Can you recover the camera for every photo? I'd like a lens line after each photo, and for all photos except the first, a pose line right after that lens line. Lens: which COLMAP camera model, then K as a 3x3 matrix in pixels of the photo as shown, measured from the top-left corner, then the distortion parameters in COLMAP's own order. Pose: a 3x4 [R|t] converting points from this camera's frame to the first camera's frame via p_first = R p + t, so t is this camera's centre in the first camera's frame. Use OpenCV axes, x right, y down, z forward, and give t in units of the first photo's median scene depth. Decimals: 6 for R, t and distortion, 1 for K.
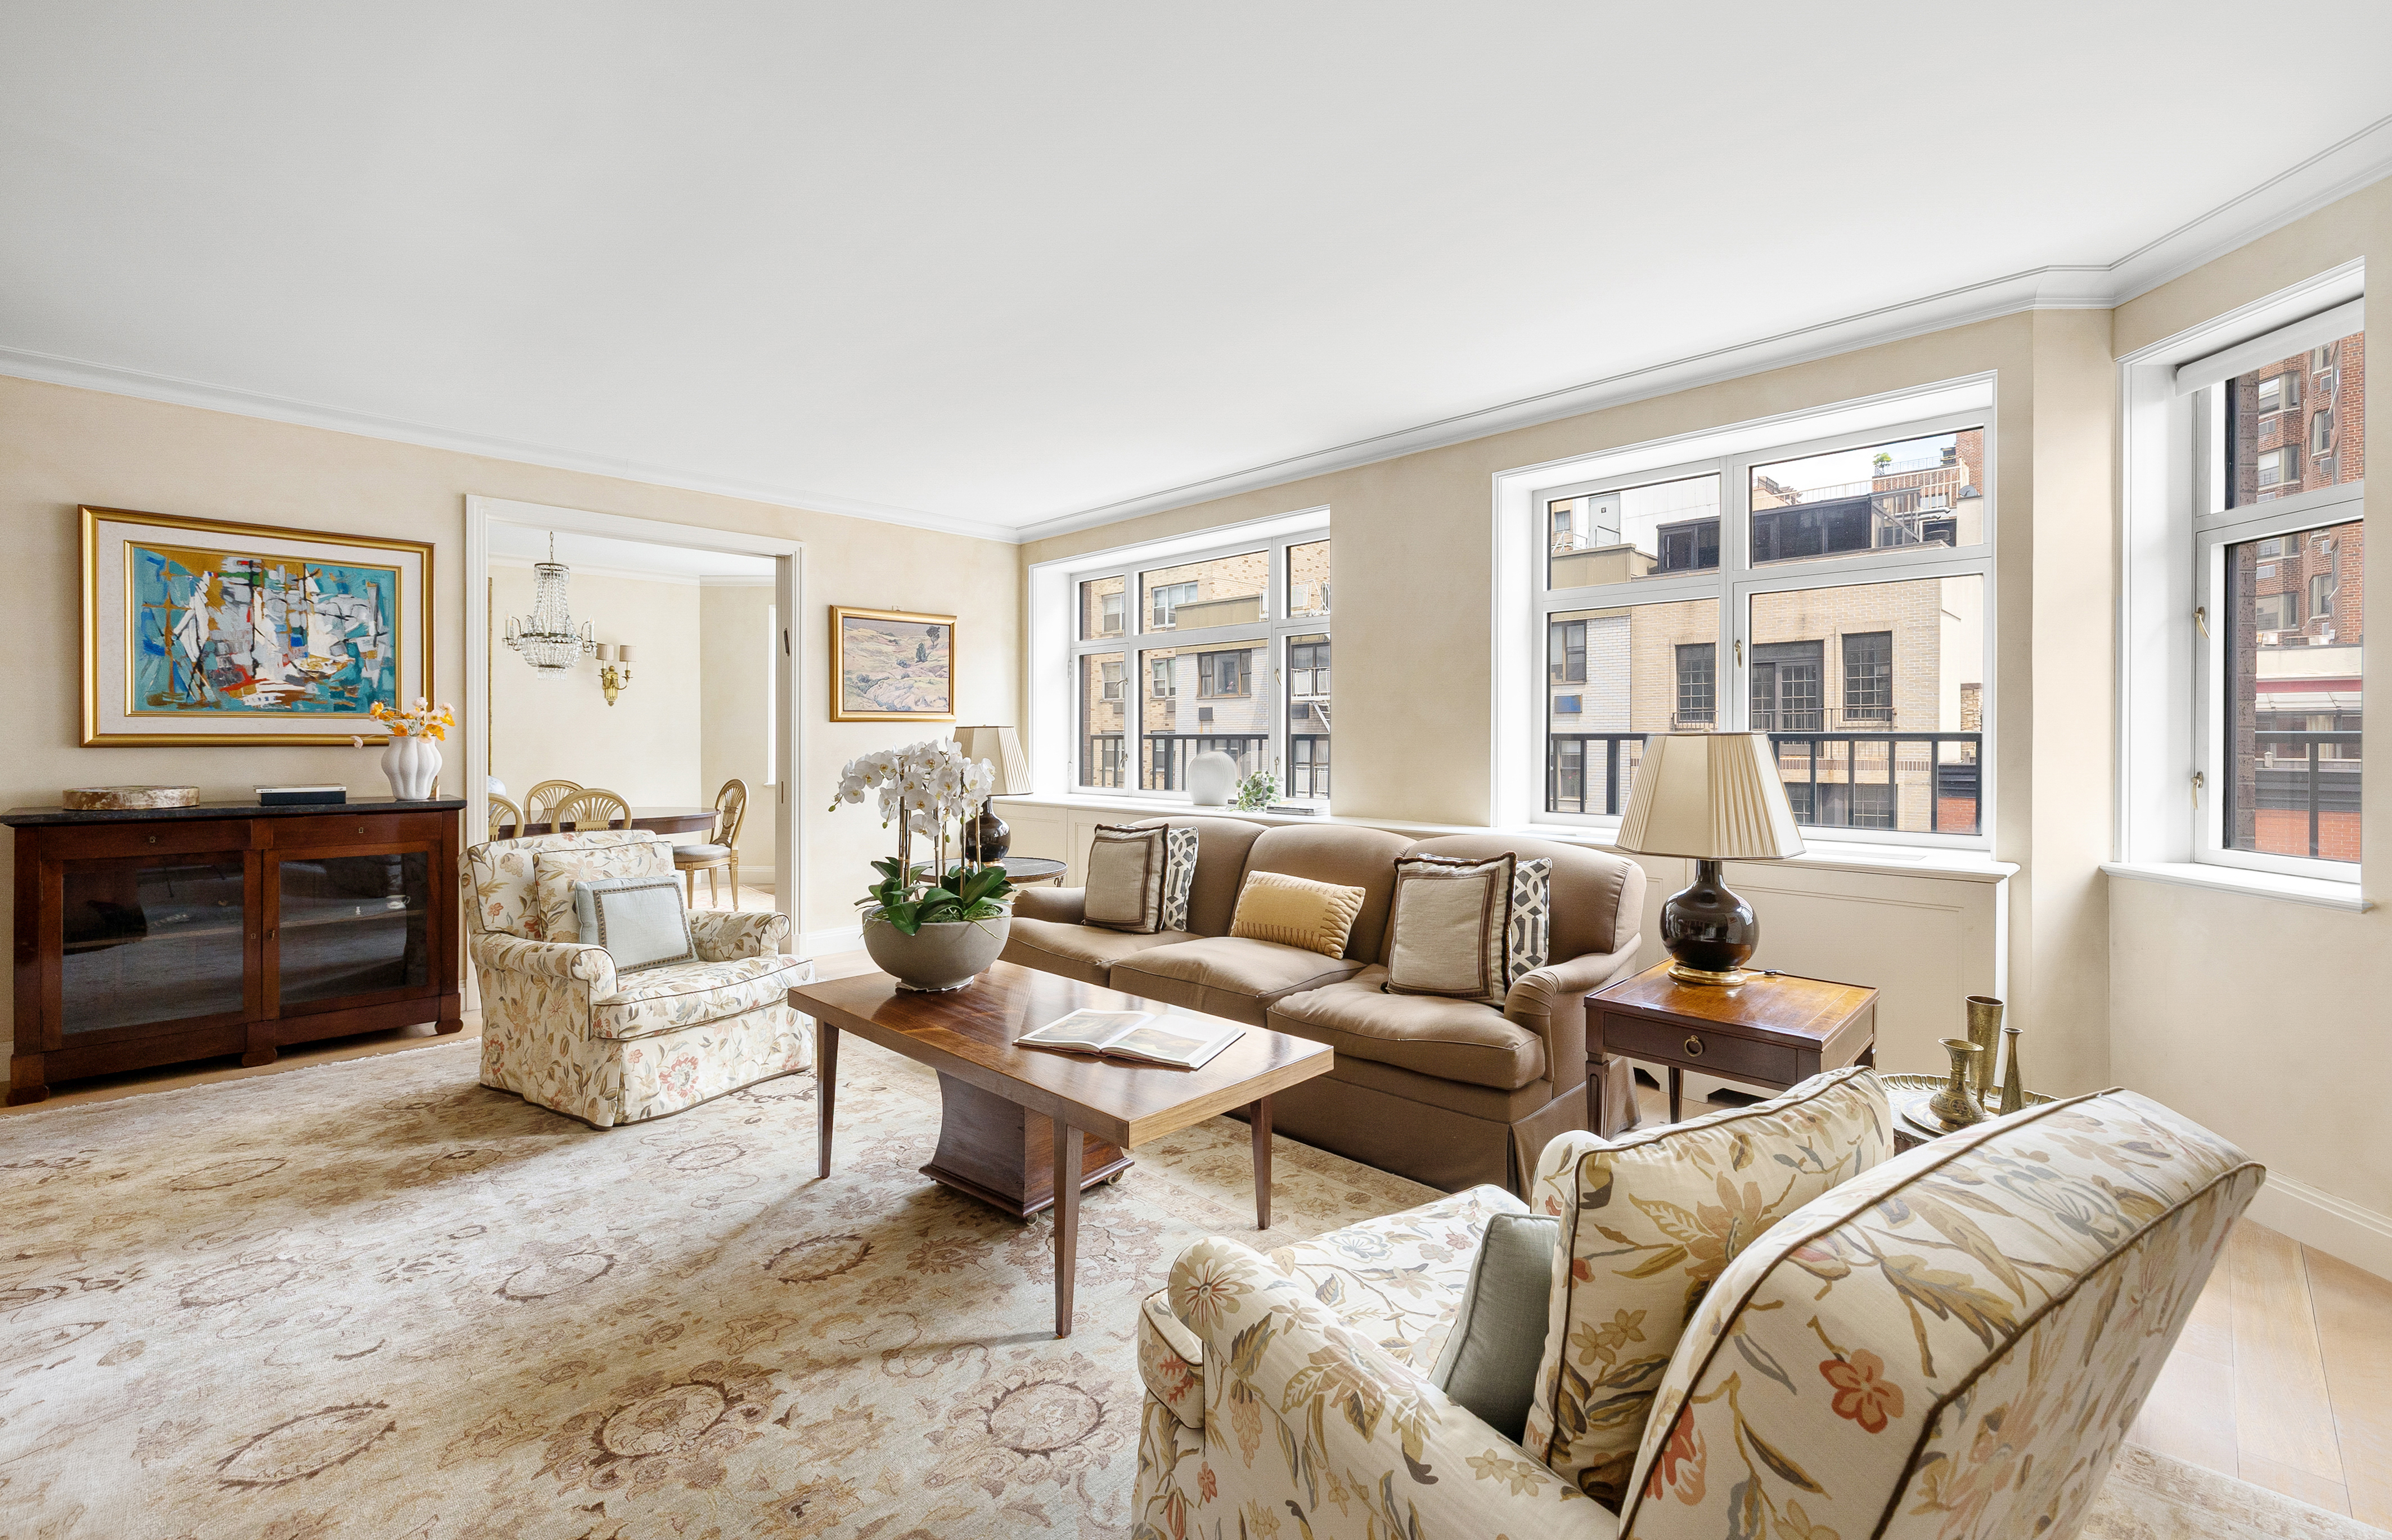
lens RADIAL K [[1016.6, 0, 1195.5], [0, 1016.6, 745.7], [0, 0, 1]] dist [0.001393, 0.000396]
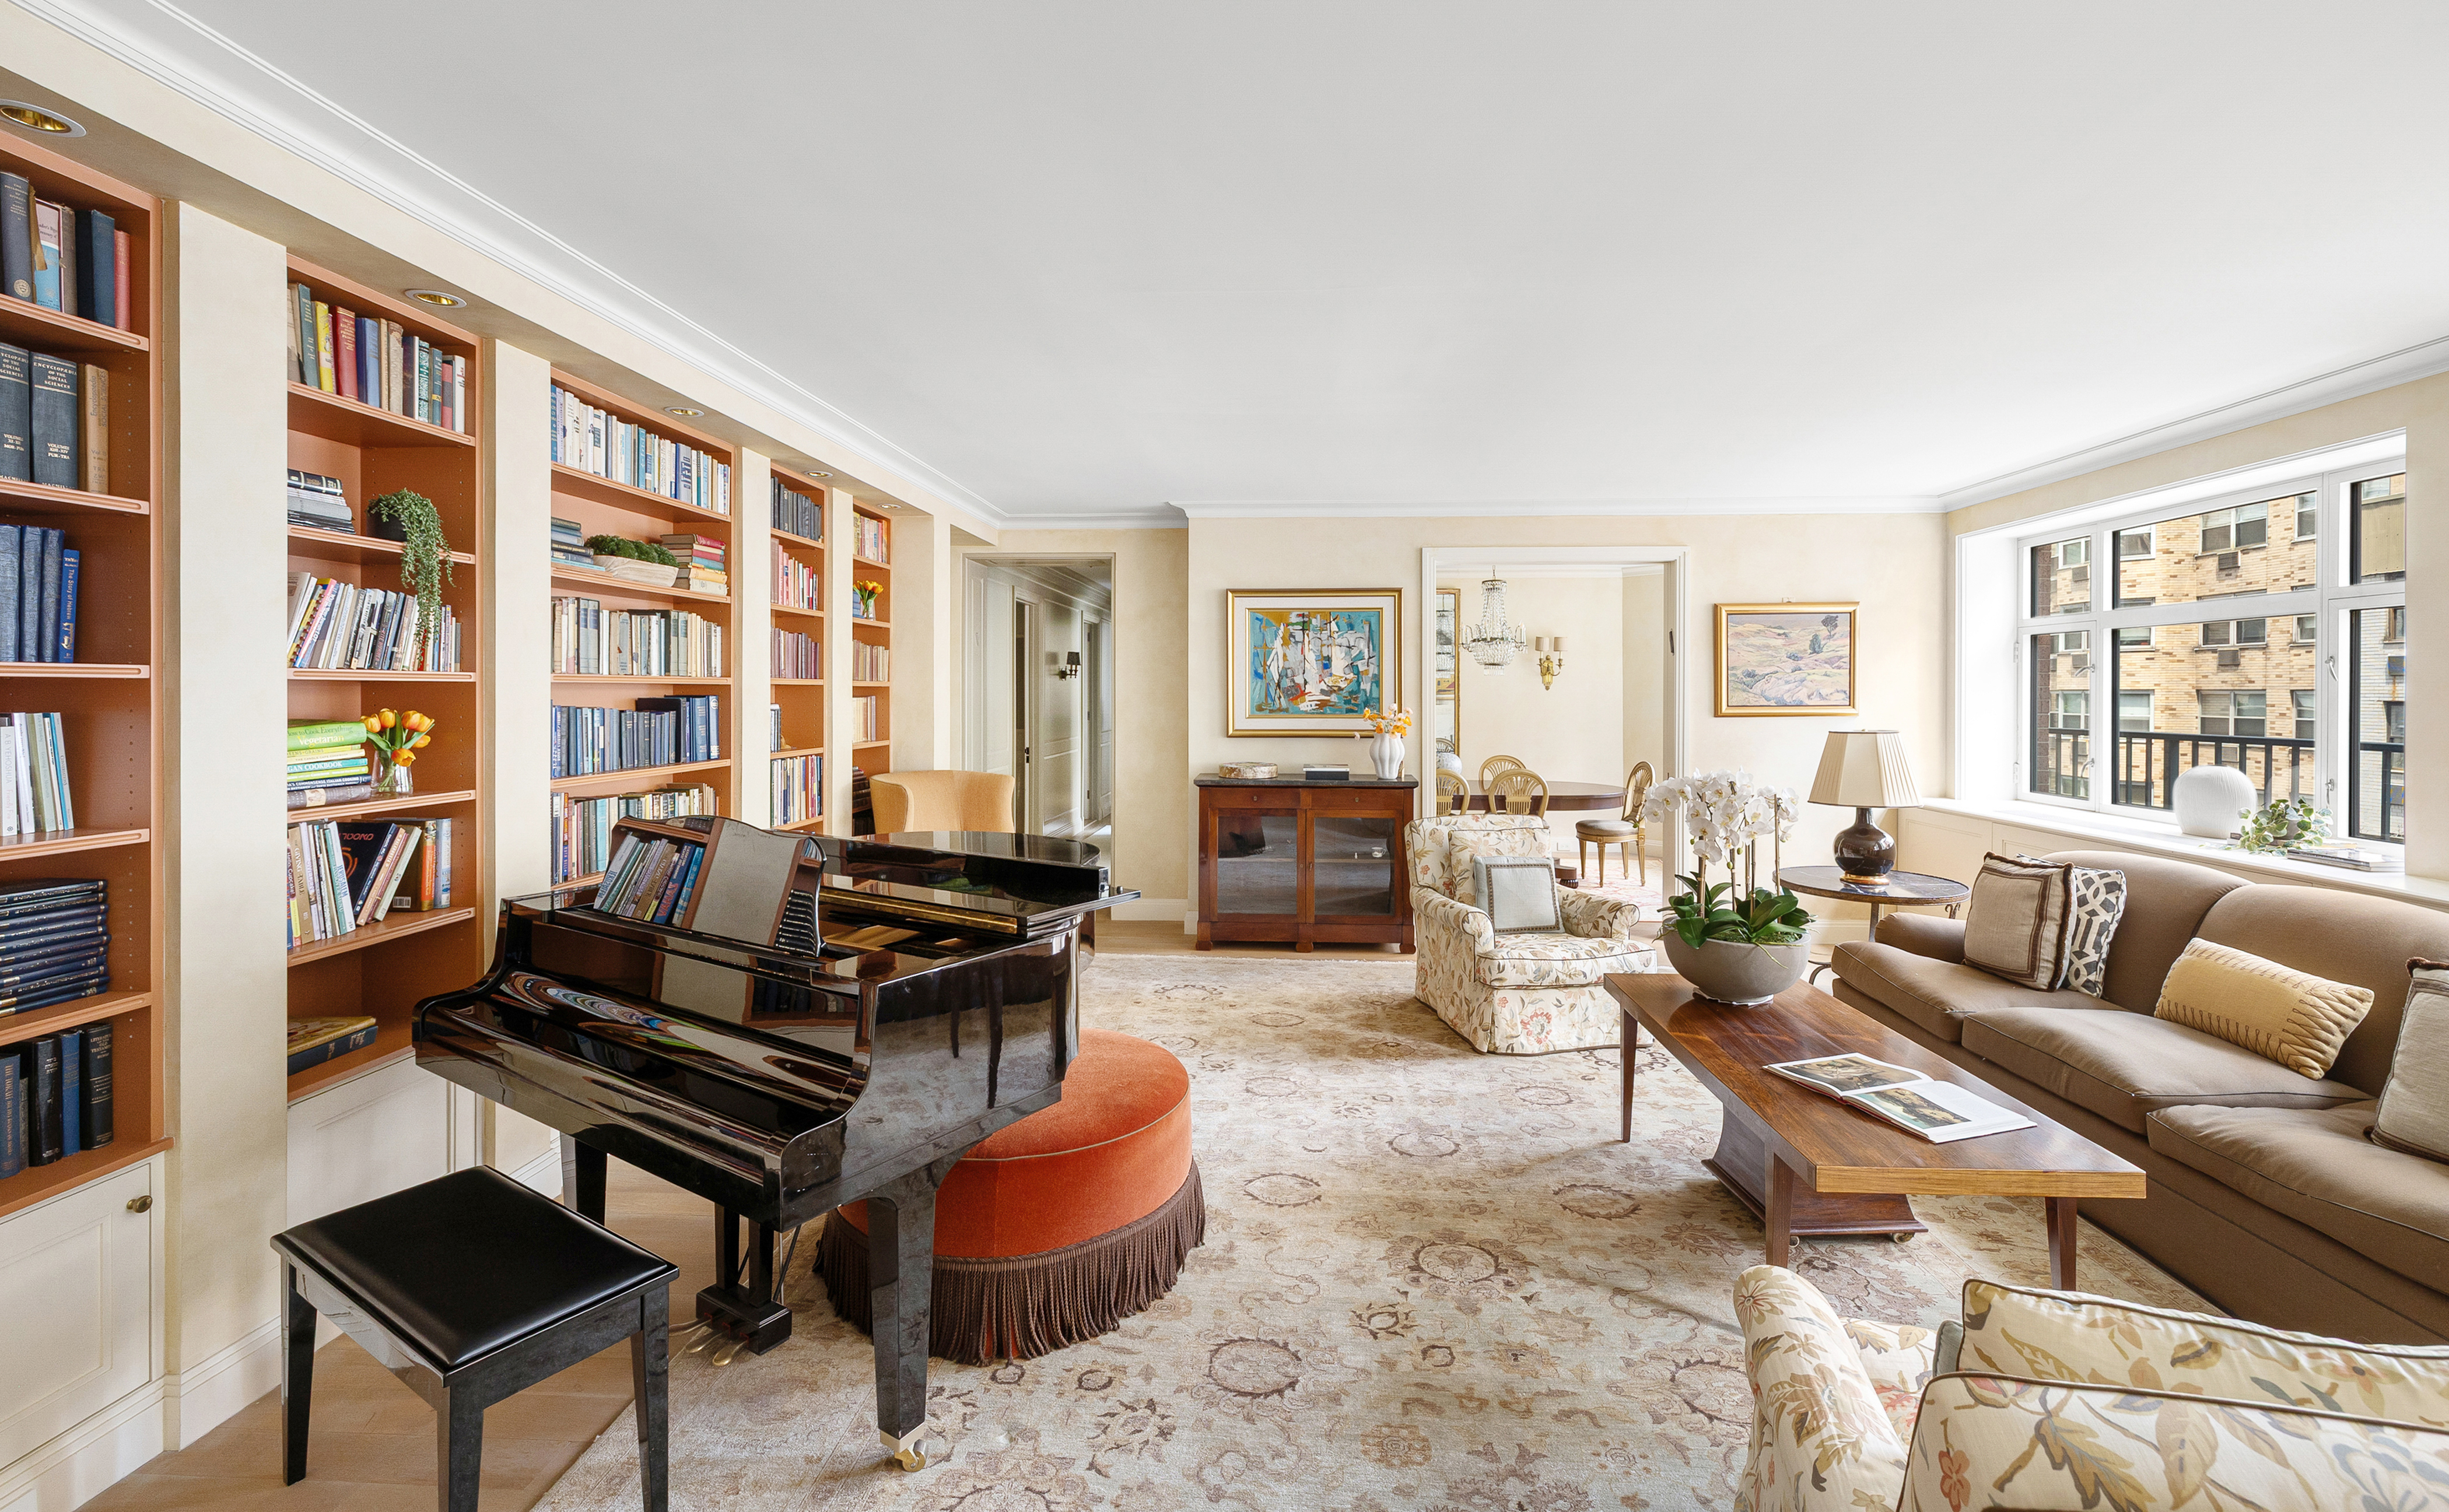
lens RADIAL K [[1059.8, 0, 1229.3], [0, 1059.8, 693.7], [0, 0, 1]] dist [0.001547, -0.000356]
pose [[0.652153, -0.000669, -0.758087, 0.208705], [-0.000758, 0.999999, -0.001534, -0.070238], [0.758087, 0.001575, 0.652152, -0.112219]]
